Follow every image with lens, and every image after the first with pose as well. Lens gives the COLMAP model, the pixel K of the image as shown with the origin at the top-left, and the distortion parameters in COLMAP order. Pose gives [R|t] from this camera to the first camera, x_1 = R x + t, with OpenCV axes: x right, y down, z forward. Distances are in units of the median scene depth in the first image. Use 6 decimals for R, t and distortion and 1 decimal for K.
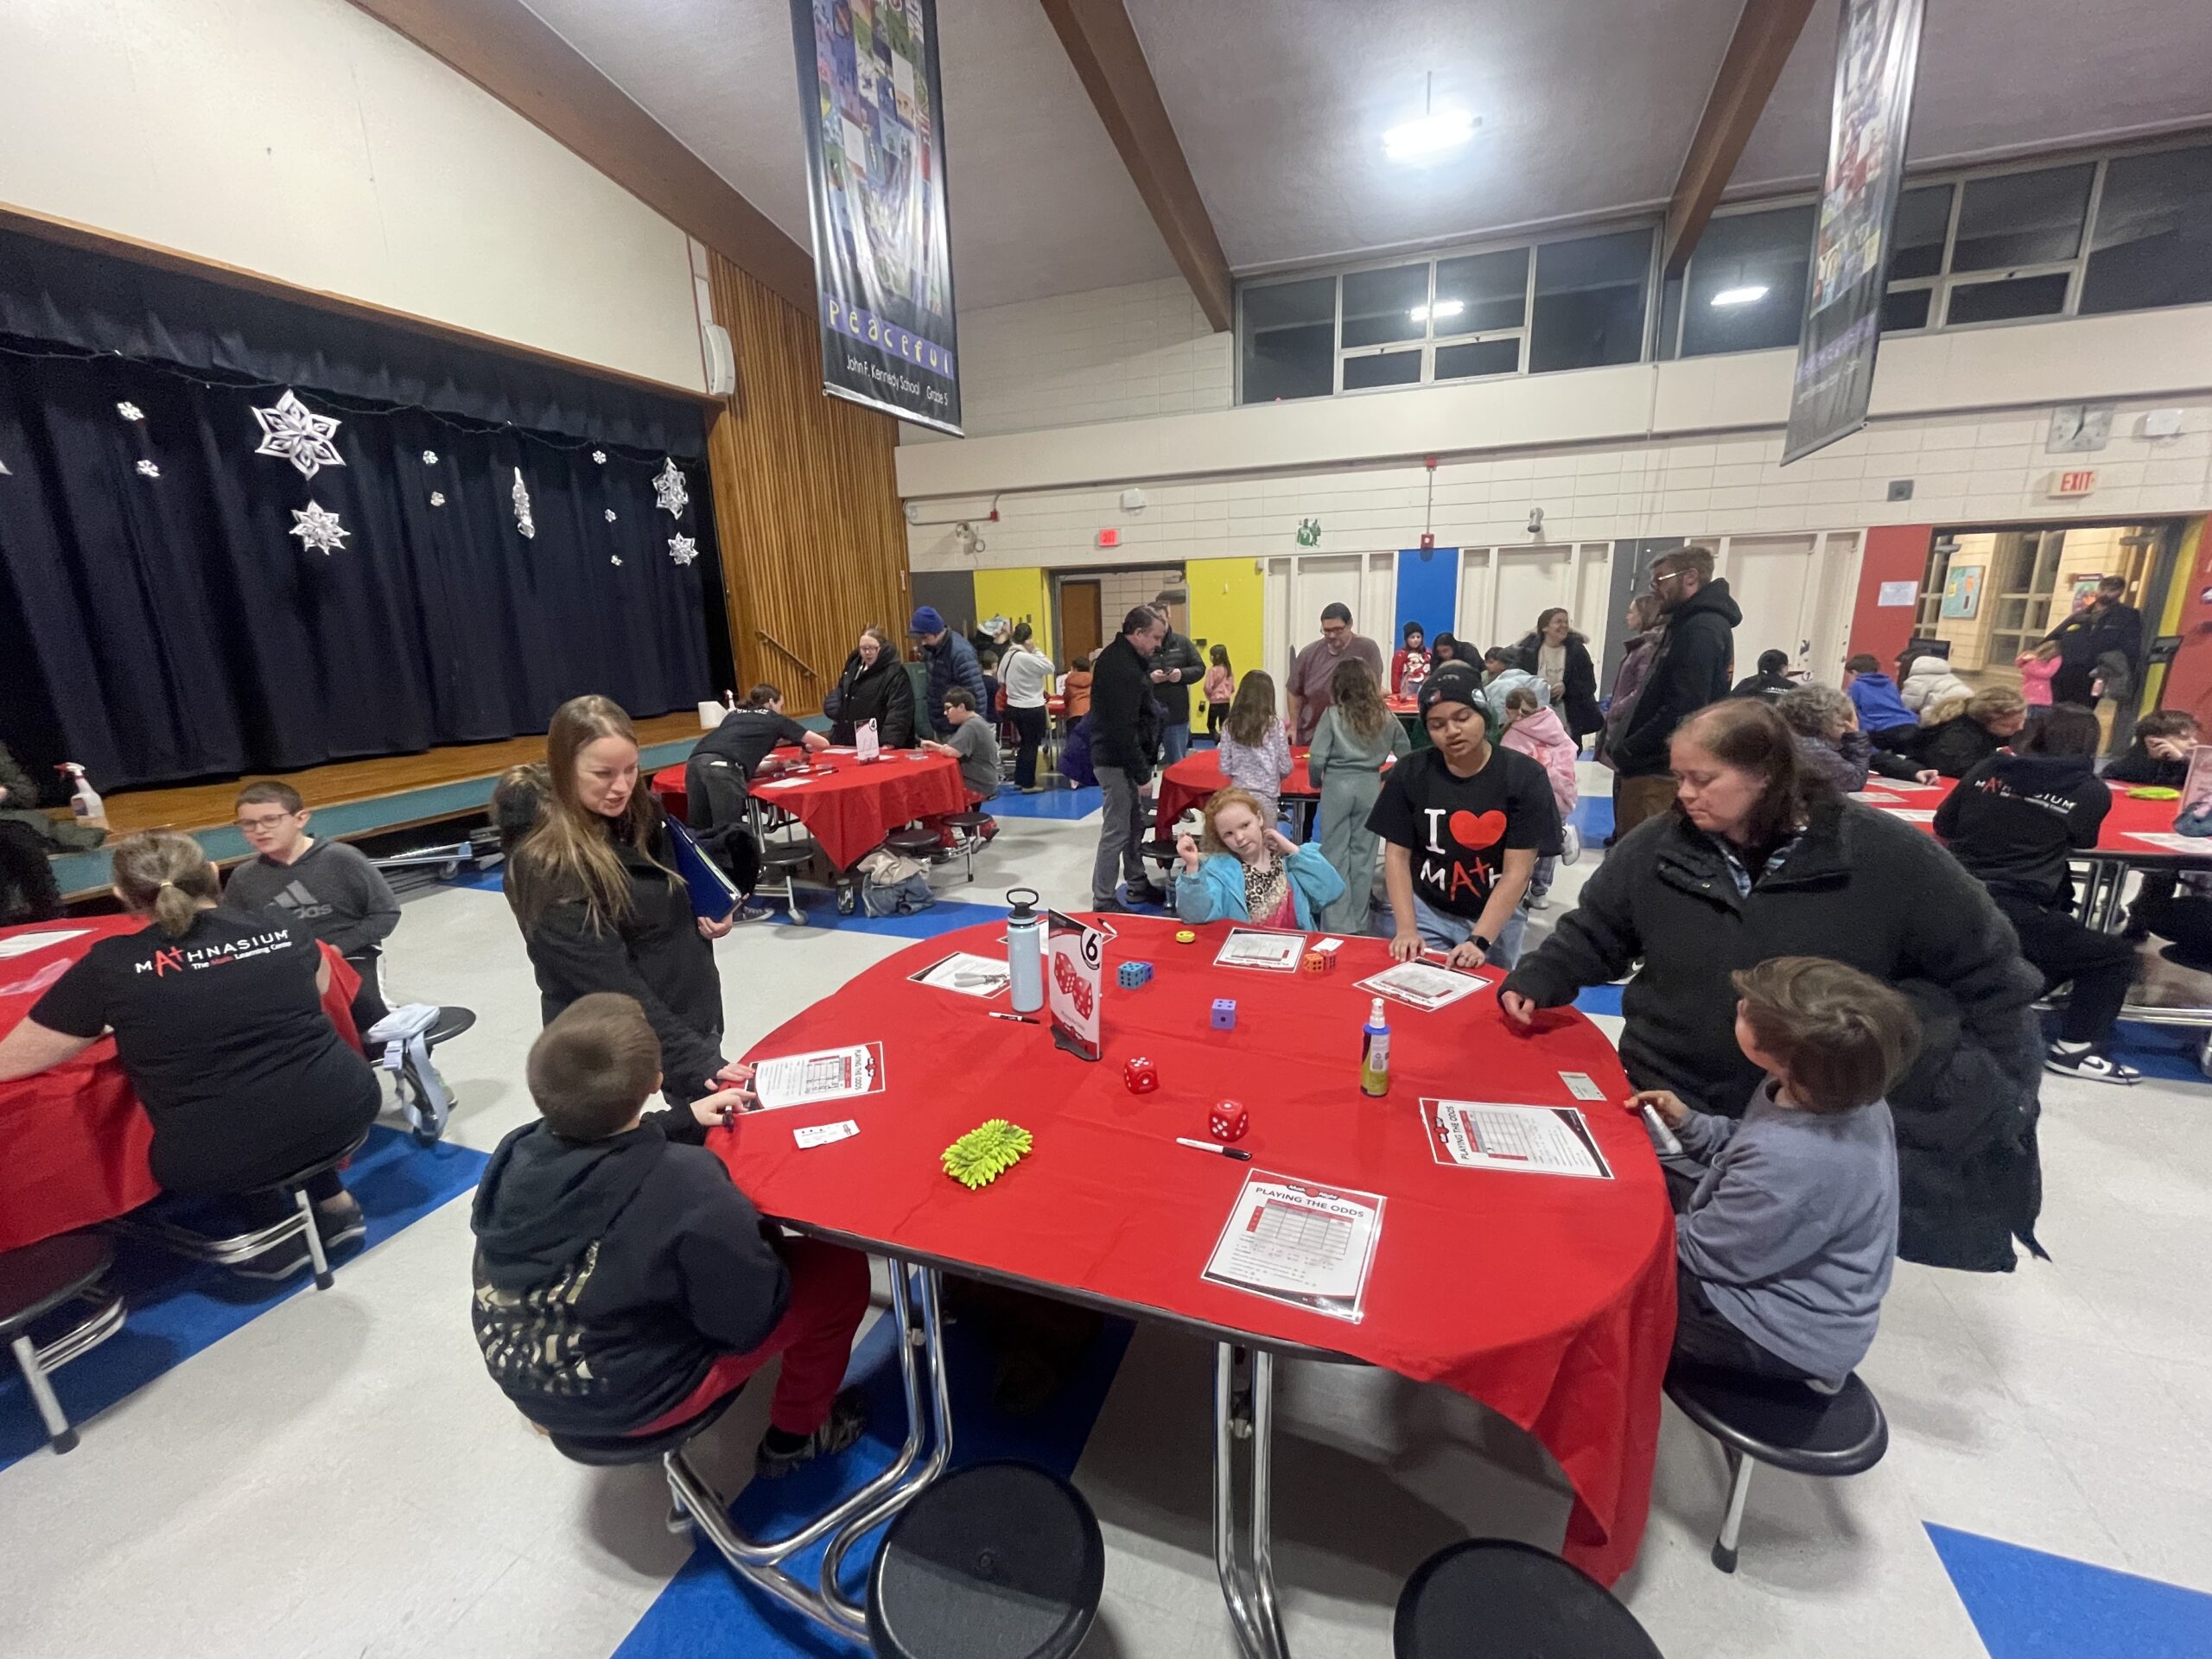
lens RADIAL K [[899.2, 0, 1100.5], [0, 899.2, 831.6], [0, 0, 1]] dist [-0.002838, -0.000800]
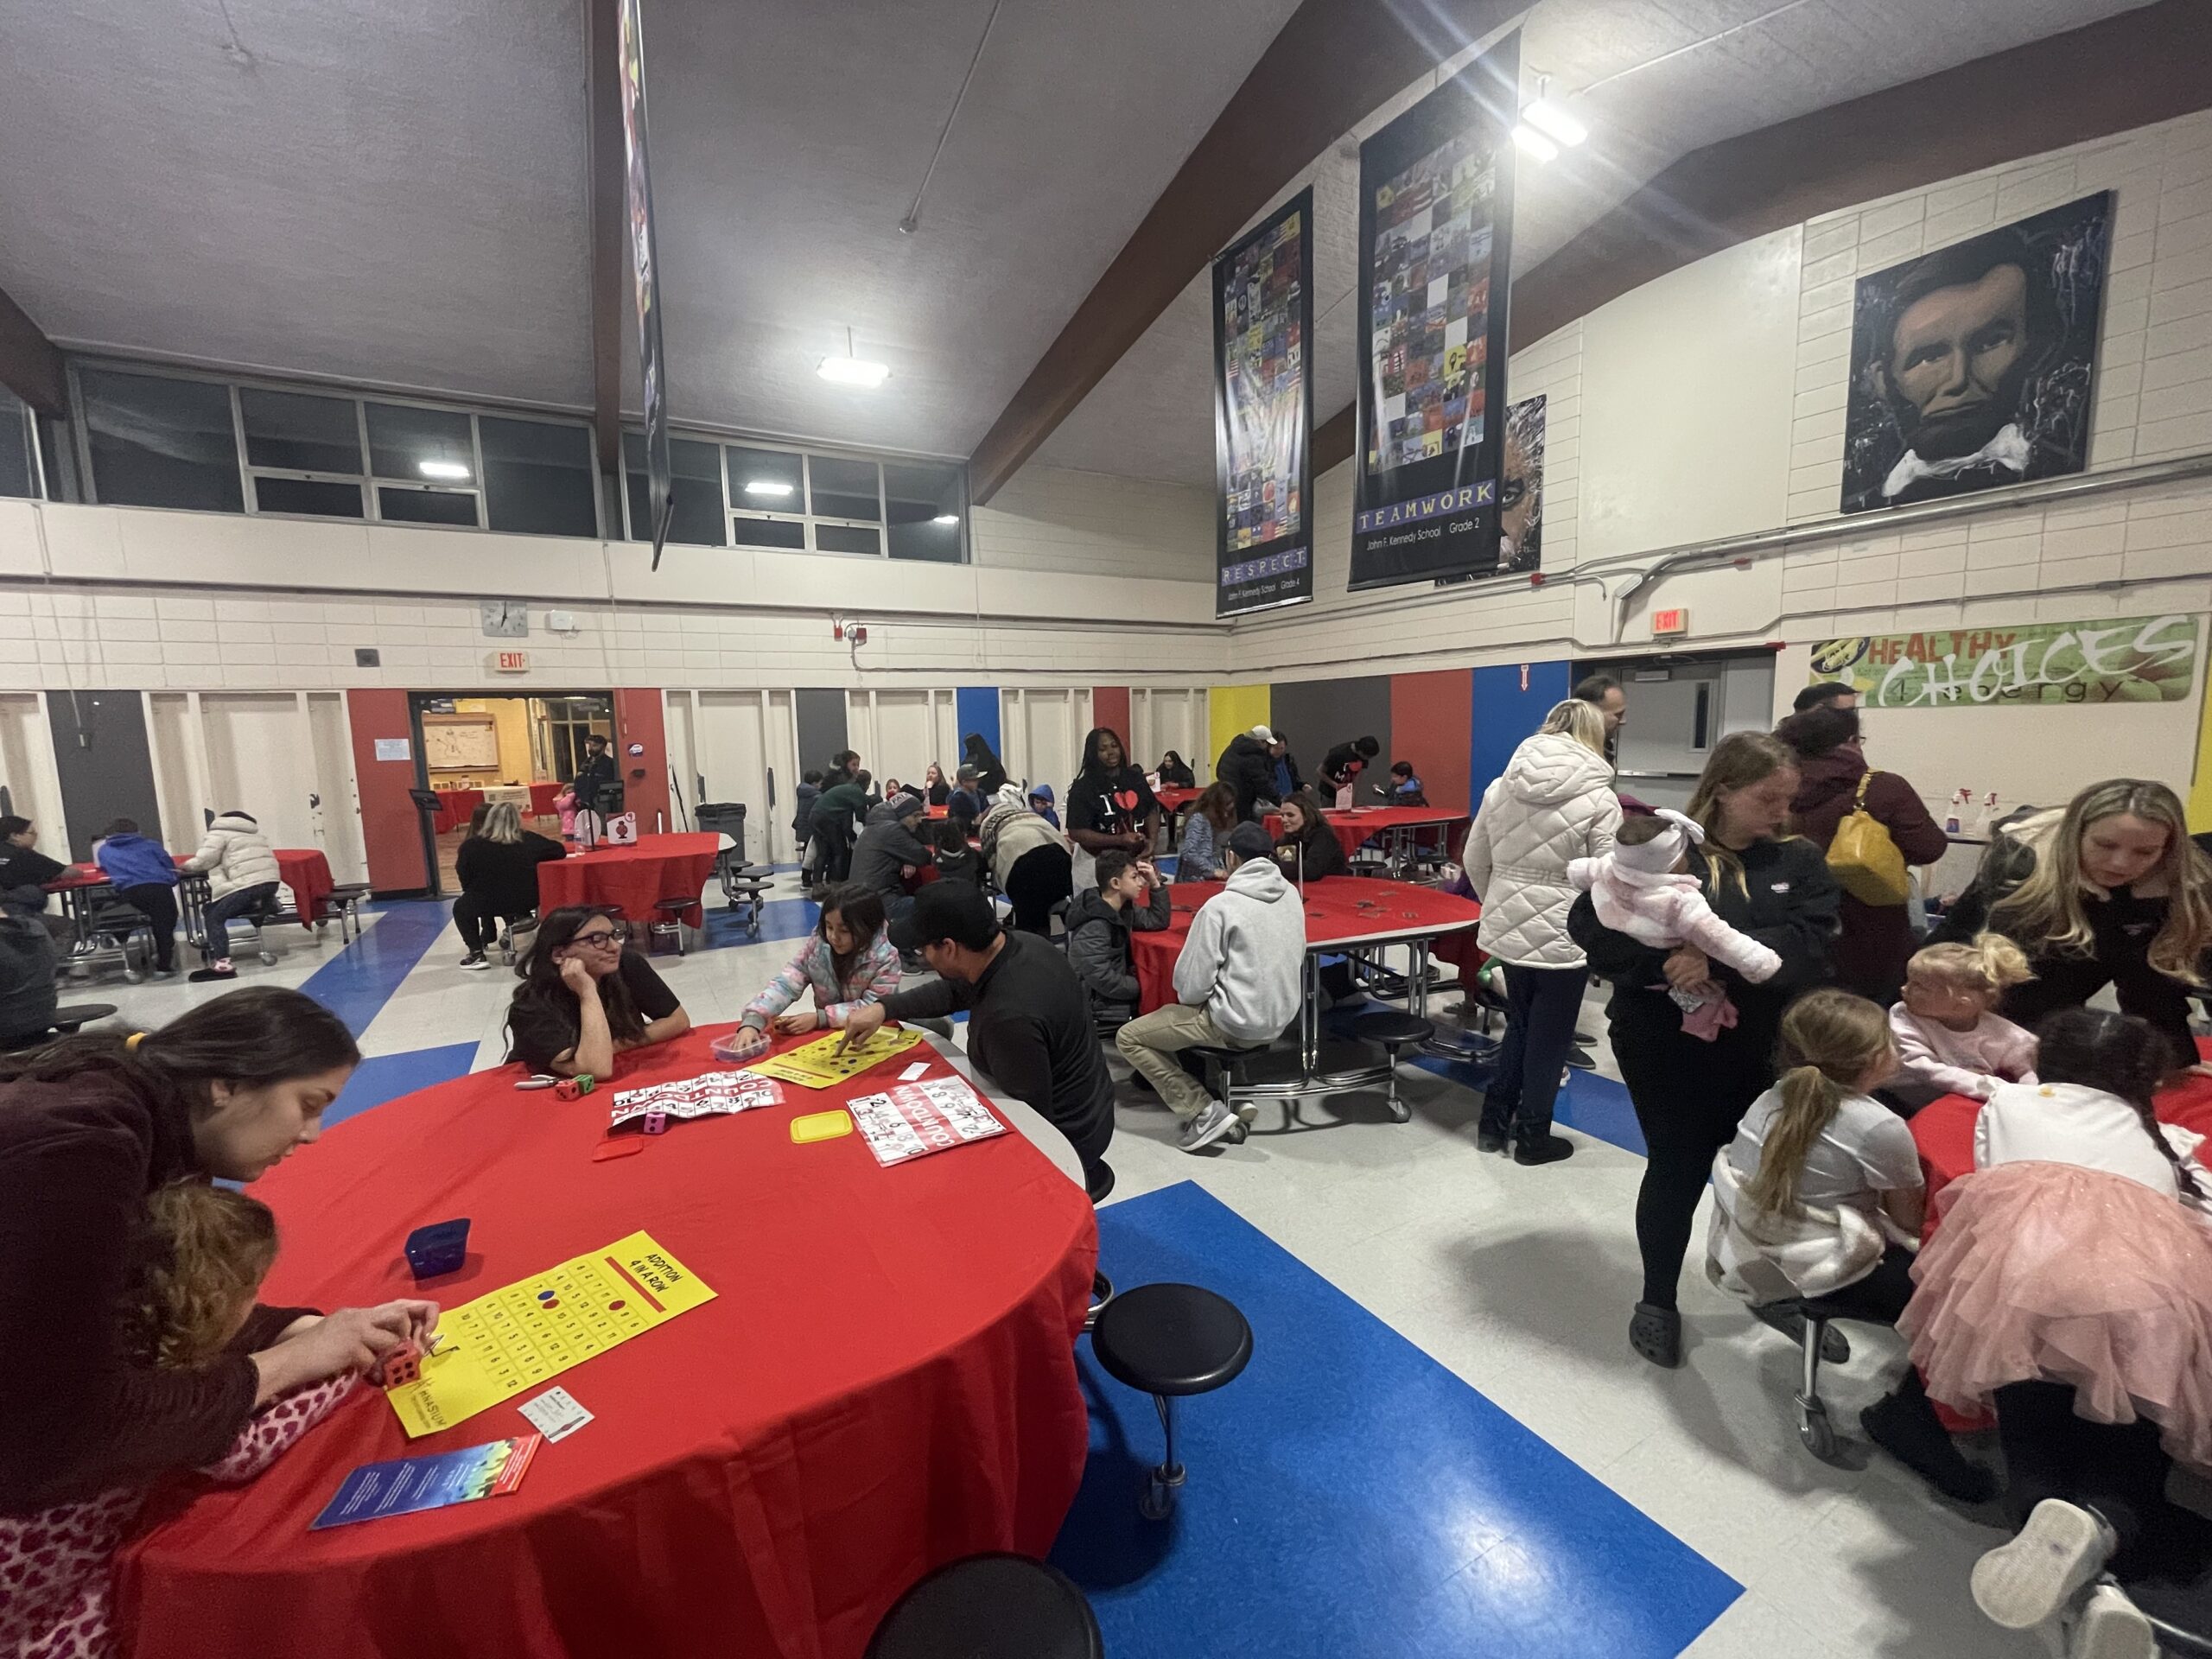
lens RADIAL K [[899.2, 0, 1113.0], [0, 899.2, 831.9], [0, 0, 1]] dist [-0.002838, -0.000800]
pose [[0.637974, -0.075519, 0.766346, 0.537680], [0.190842, 0.979640, -0.062336, 0.058354], [-0.746035, 0.186020, 0.639397, -0.288746]]
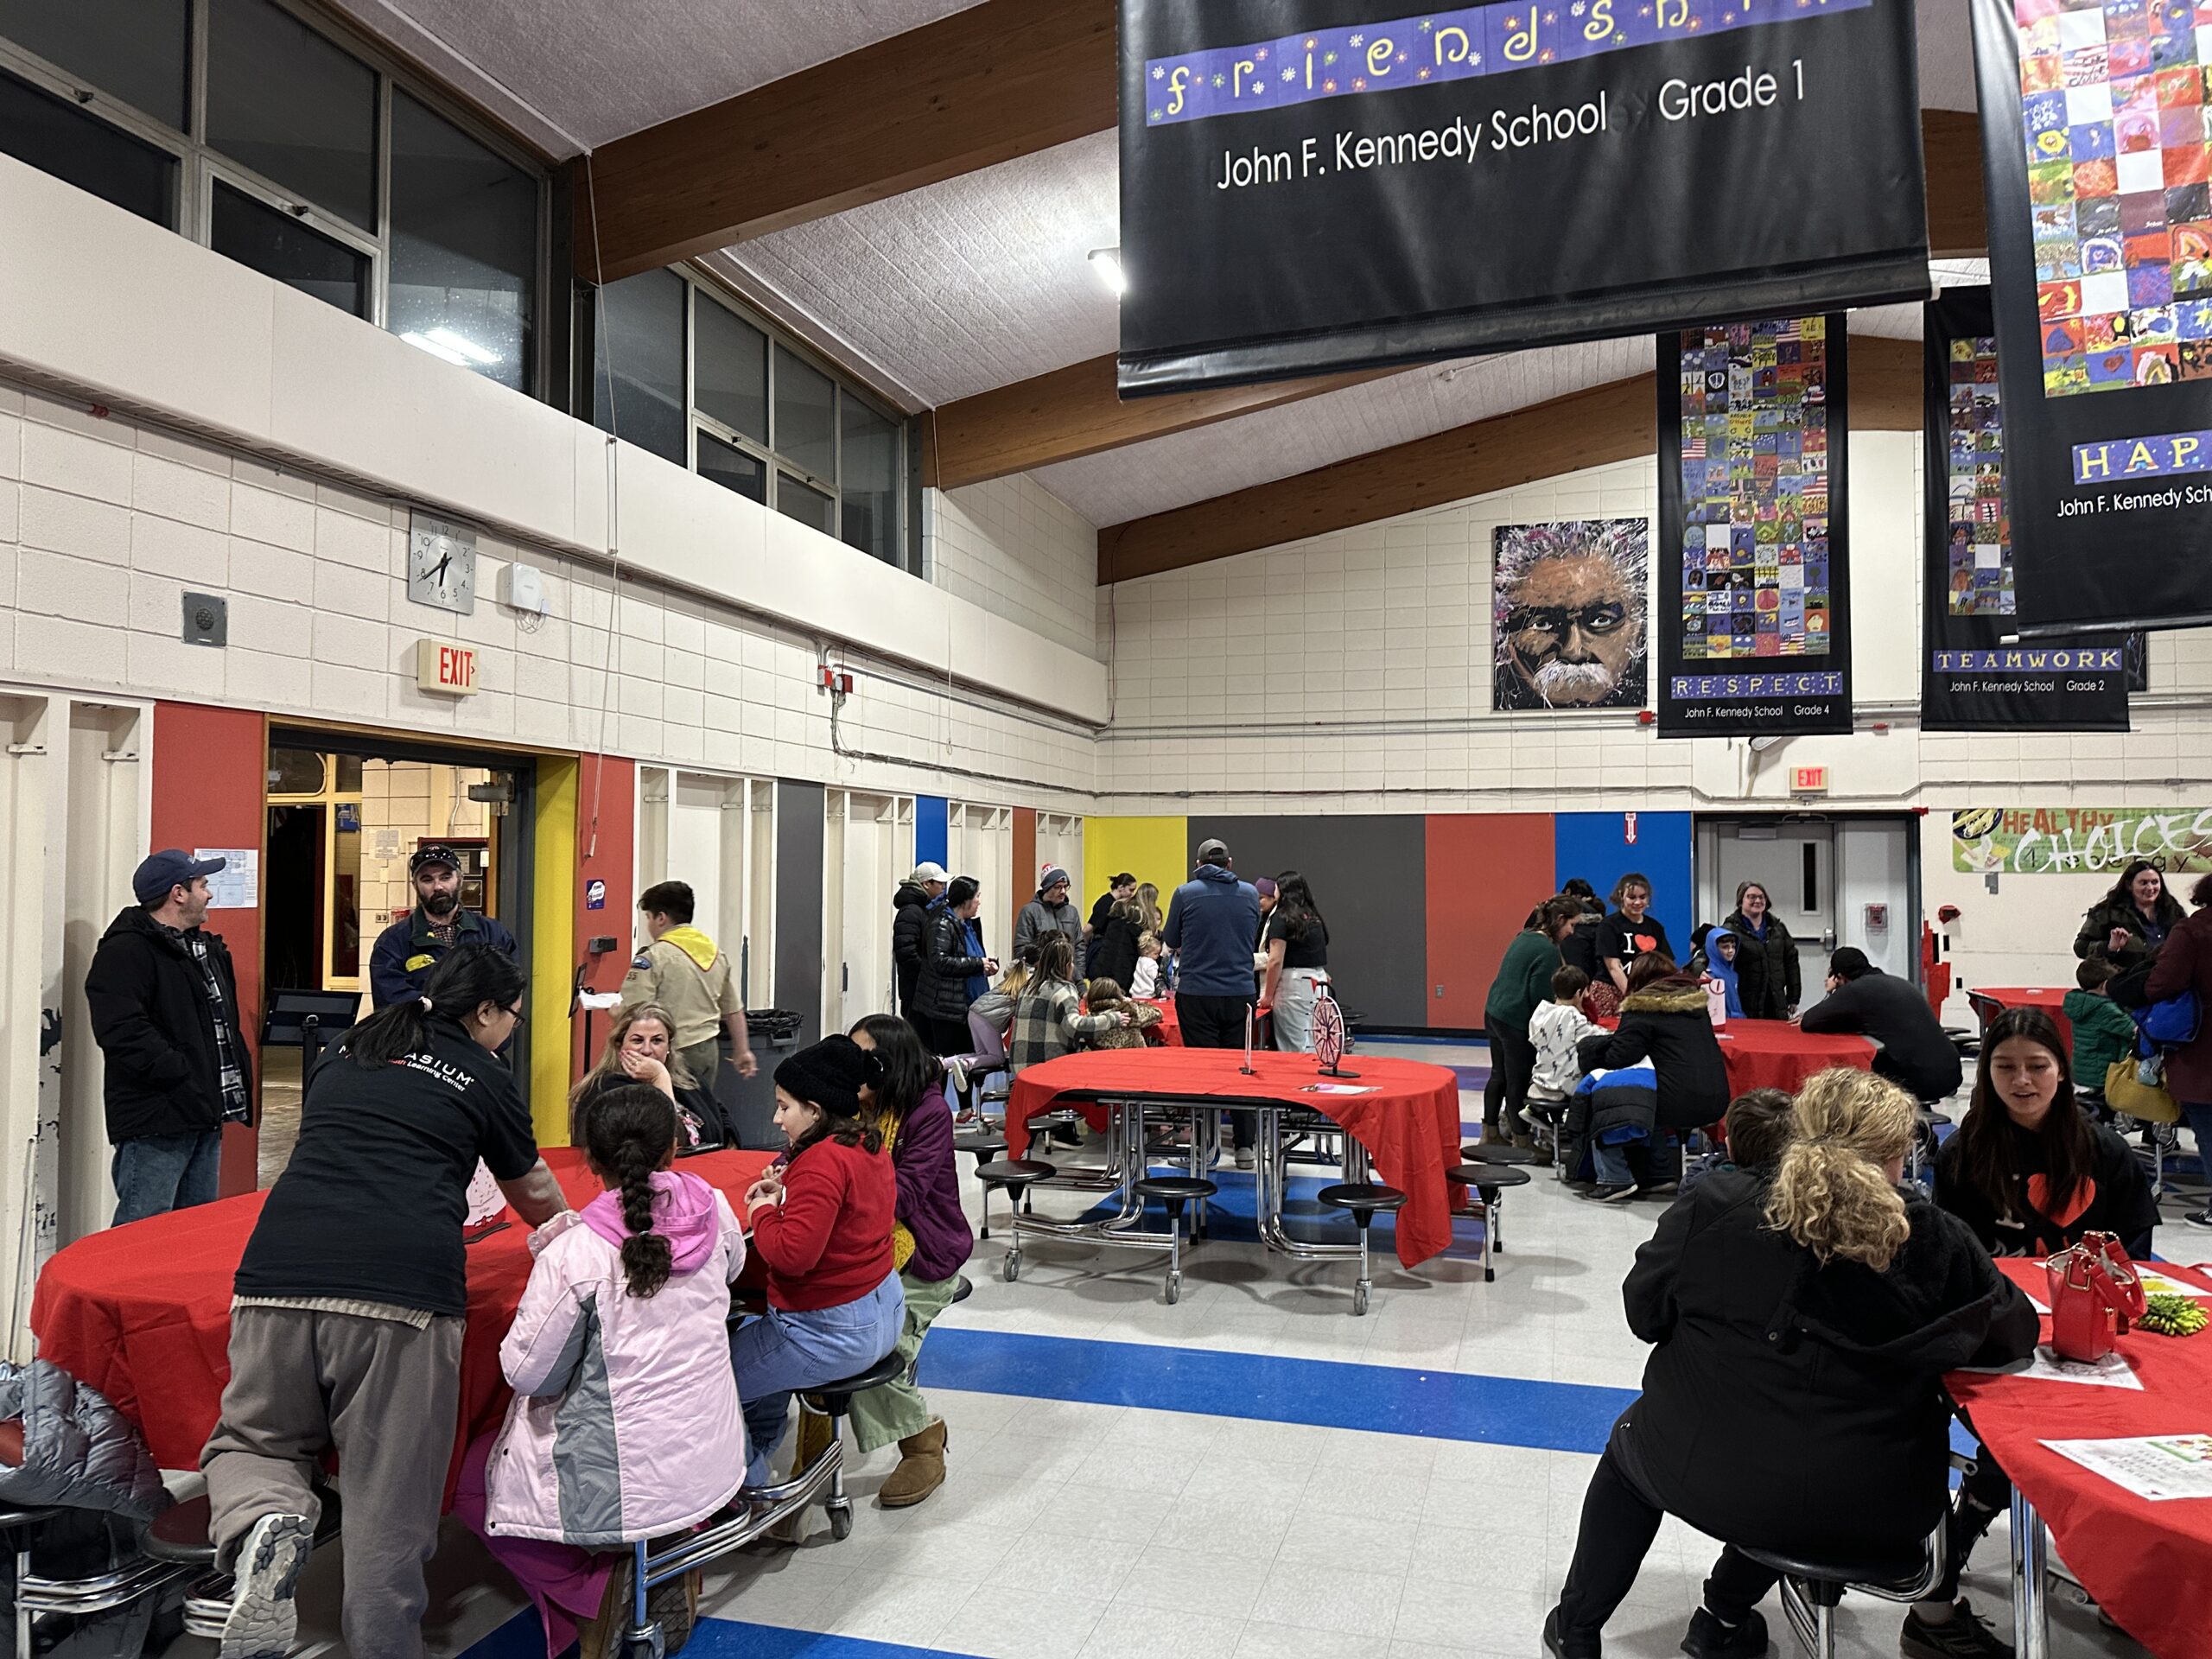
lens RADIAL K [[1539.2, 0, 1110.7], [0, 1539.2, 833.2], [0, 0, 1]] dist [-0.009063, -0.005513]
pose [[-0.074219, 0.059750, 0.995450, 0.182685], [0.242256, 0.969382, -0.040124, -0.147103], [-0.967370, 0.238176, -0.086421, 0.607818]]
